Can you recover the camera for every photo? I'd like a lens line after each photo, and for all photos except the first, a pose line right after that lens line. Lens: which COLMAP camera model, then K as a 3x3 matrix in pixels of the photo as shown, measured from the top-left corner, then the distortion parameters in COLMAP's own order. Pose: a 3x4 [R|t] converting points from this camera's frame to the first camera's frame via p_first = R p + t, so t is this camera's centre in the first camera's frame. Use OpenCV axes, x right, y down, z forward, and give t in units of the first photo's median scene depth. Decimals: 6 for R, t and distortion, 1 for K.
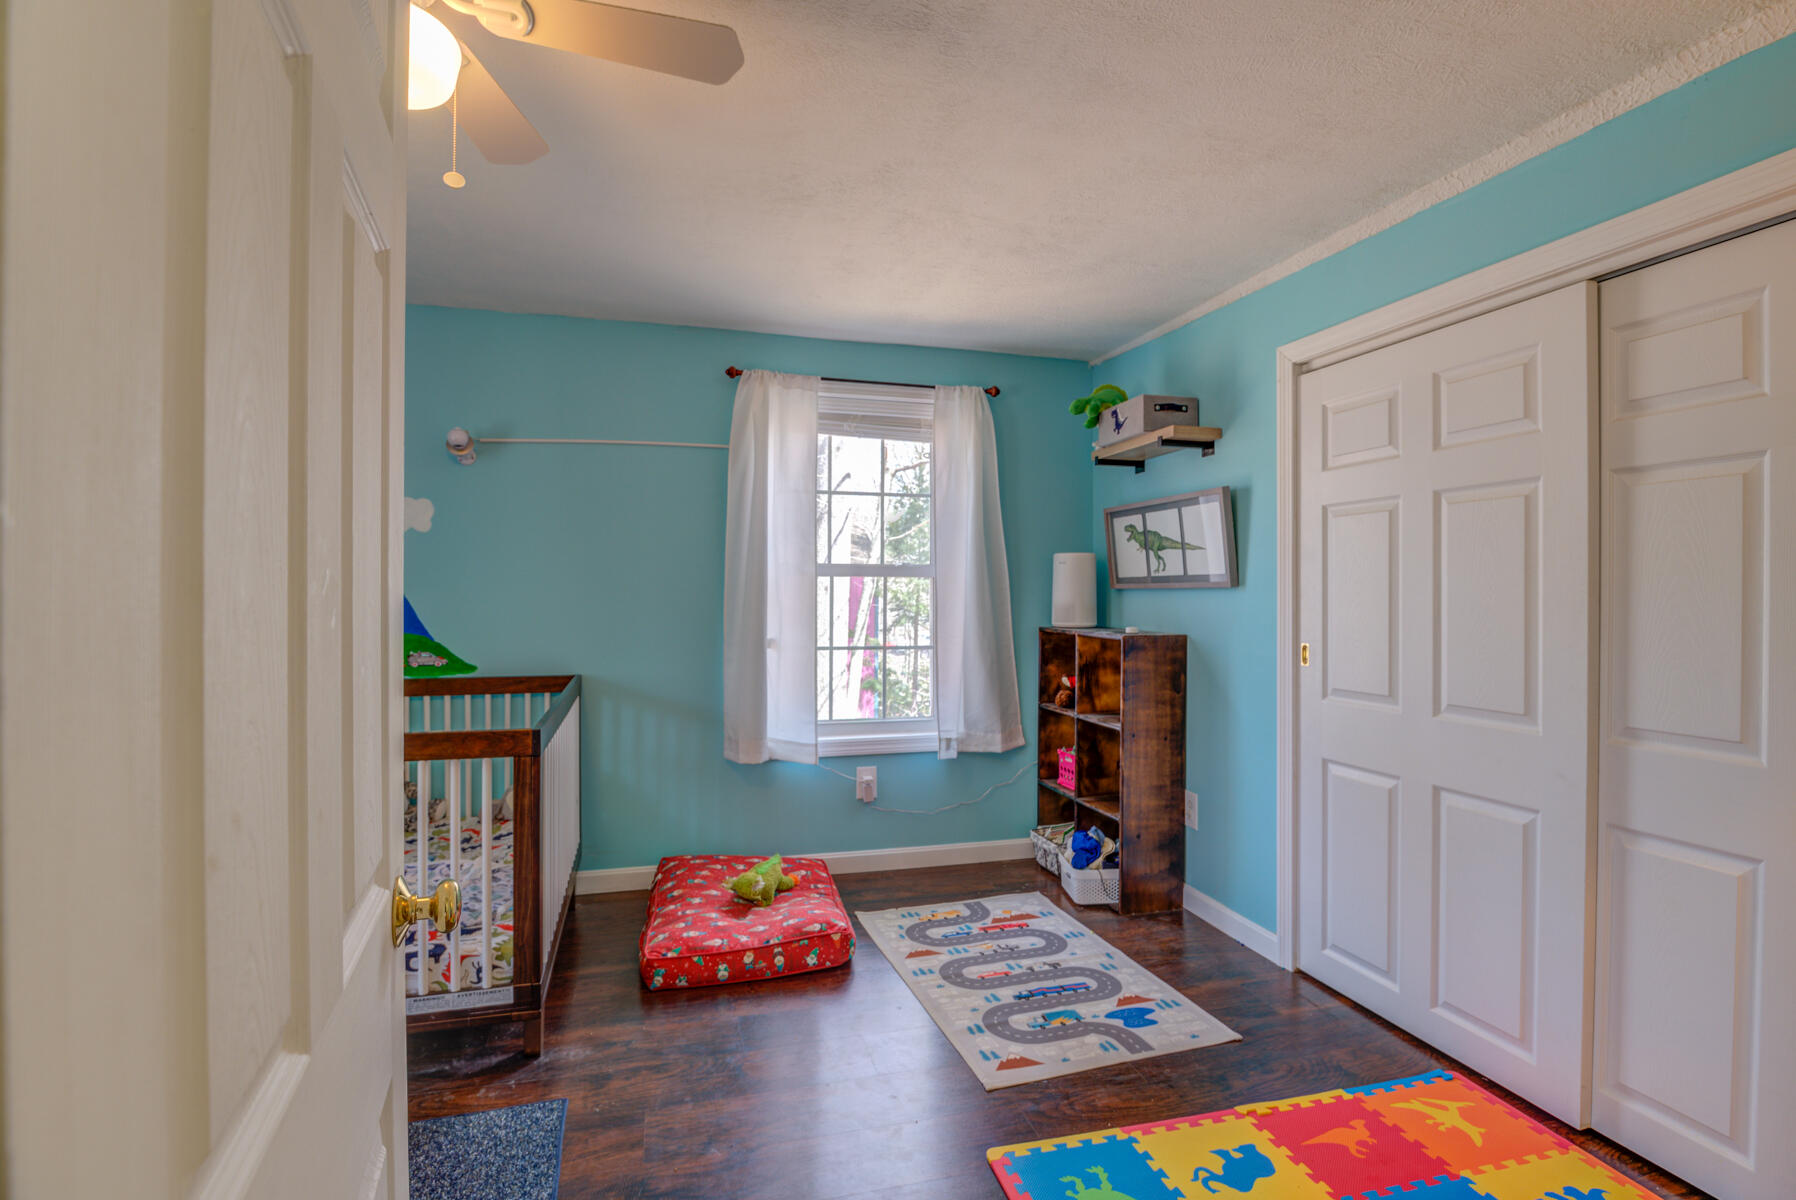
lens RADIAL K [[868.9, 0, 904.0], [0, 868.9, 595.2], [0, 0, 1]] dist [-0.016858, -0.002897]
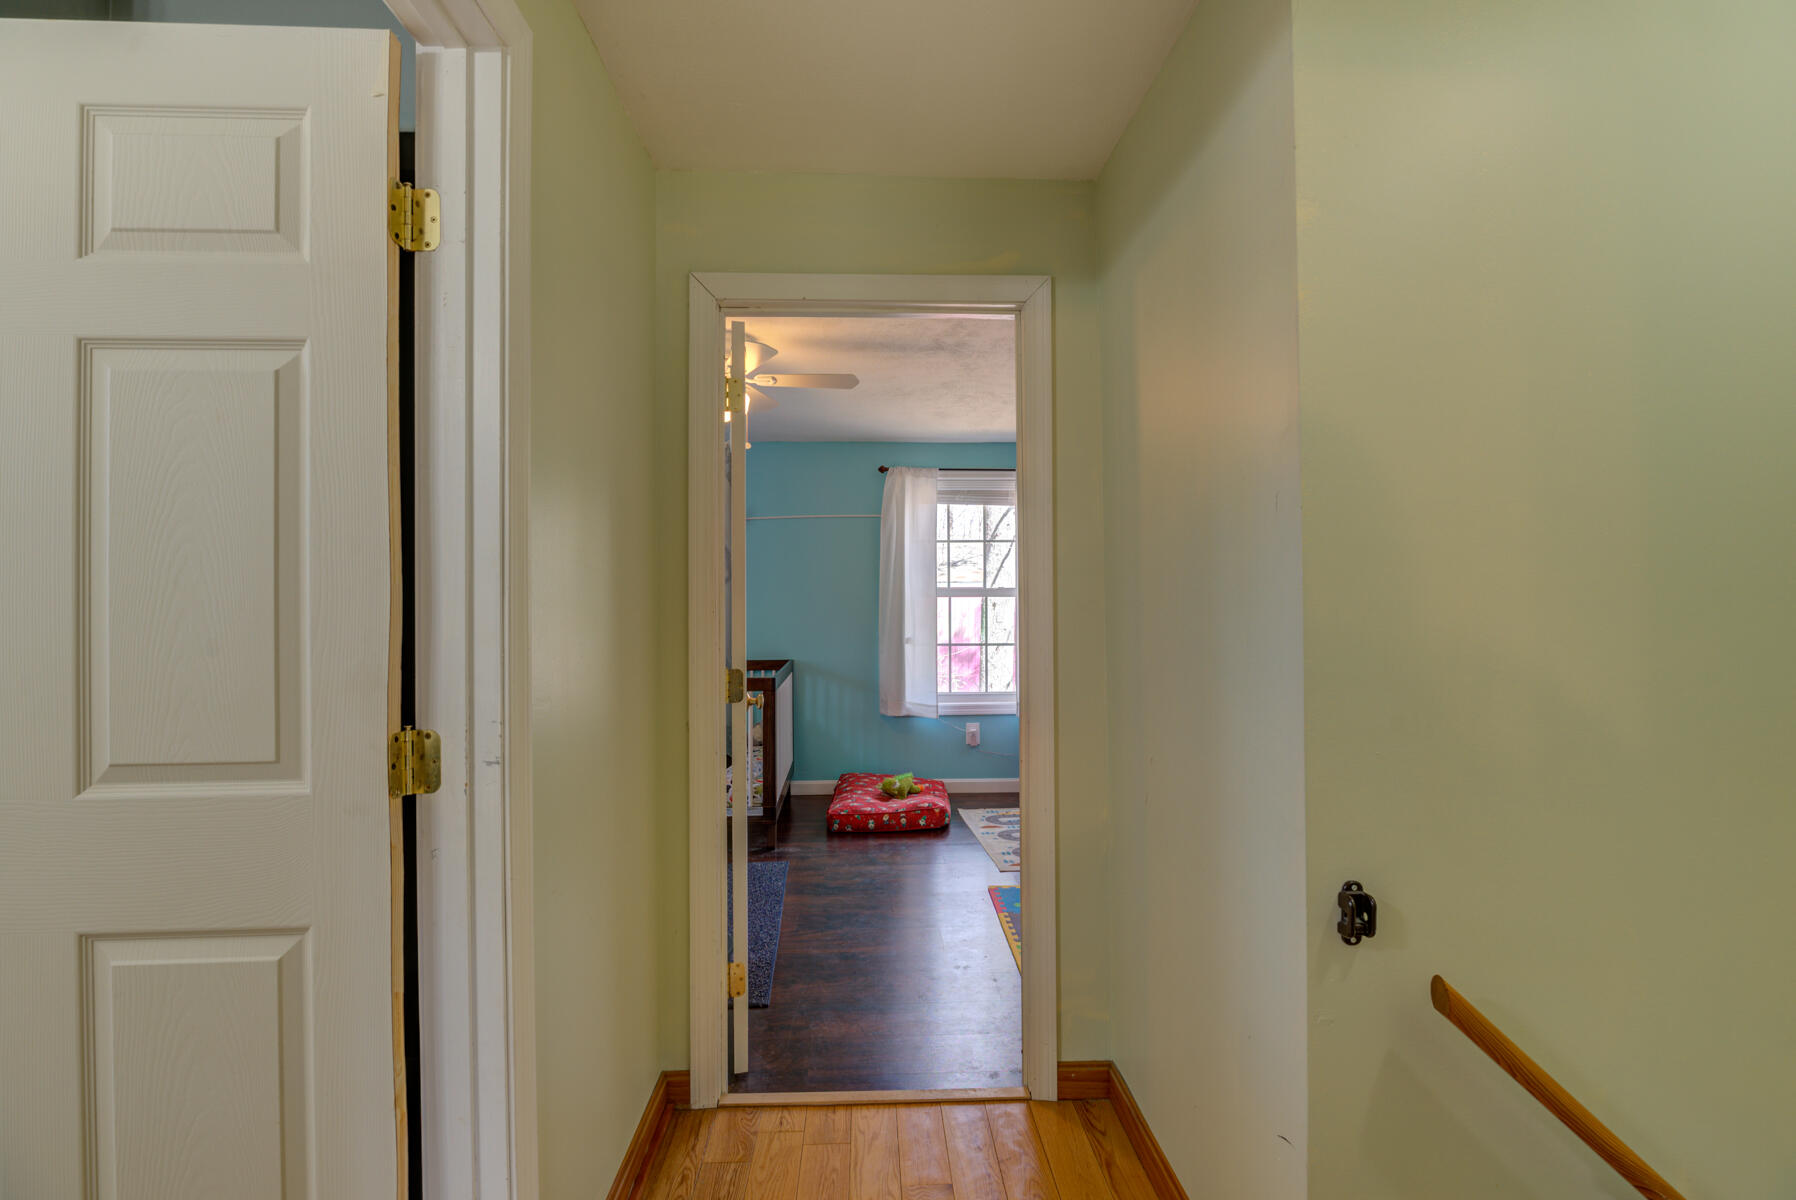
lens RADIAL K [[868.9, 0, 913.2], [0, 868.9, 604.2], [0, 0, 1]] dist [-0.016858, -0.002897]
pose [[0.977783, -0.009006, -0.209427, 0.210763], [0.007624, 0.999944, -0.007405, 0.001612], [0.209481, 0.005644, 0.977796, -0.605011]]
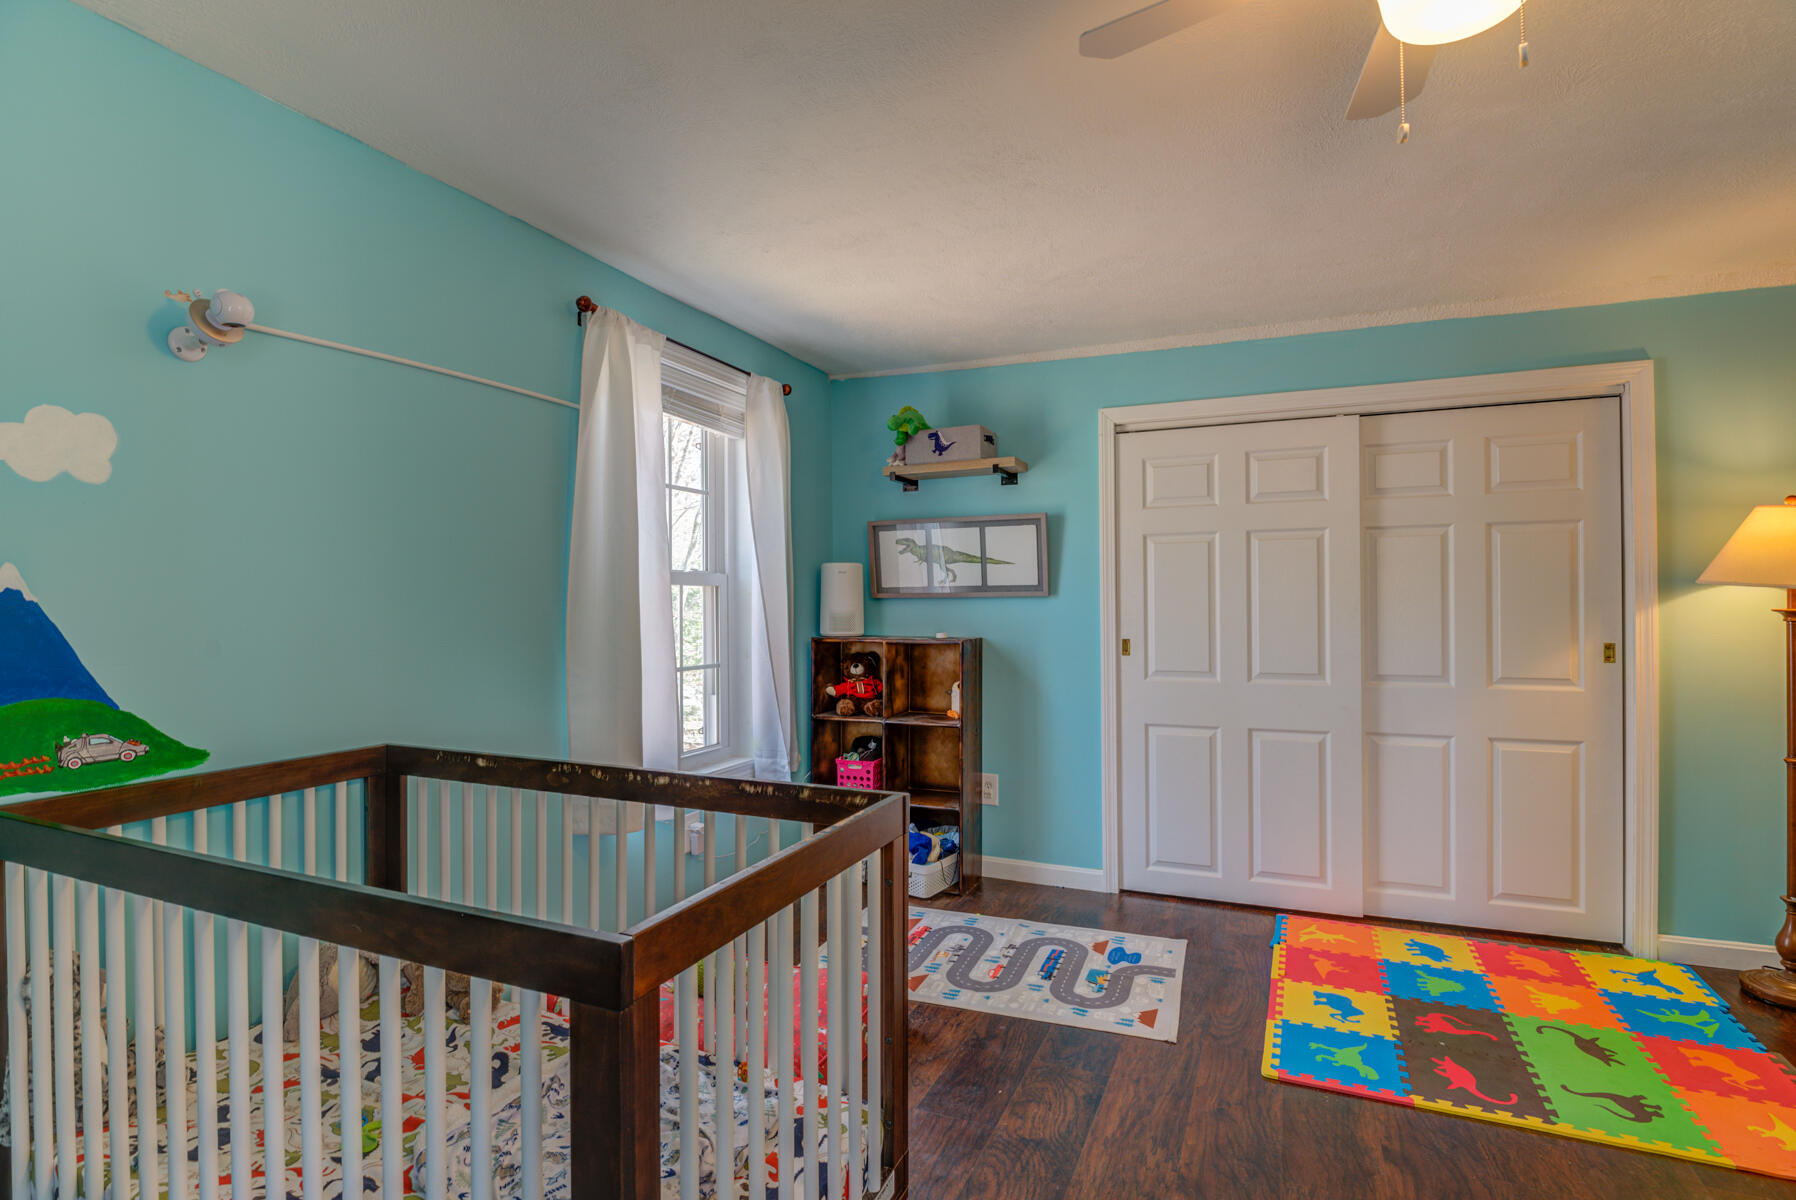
lens RADIAL K [[868.9, 0, 910.1], [0, 868.9, 594.7], [0, 0, 1]] dist [-0.016858, -0.002897]
pose [[0.633981, -0.000618, 0.773348, -0.671685], [0.010704, 0.999911, -0.007977, -0.003439], [-0.773274, 0.013335, 0.633931, 0.369908]]
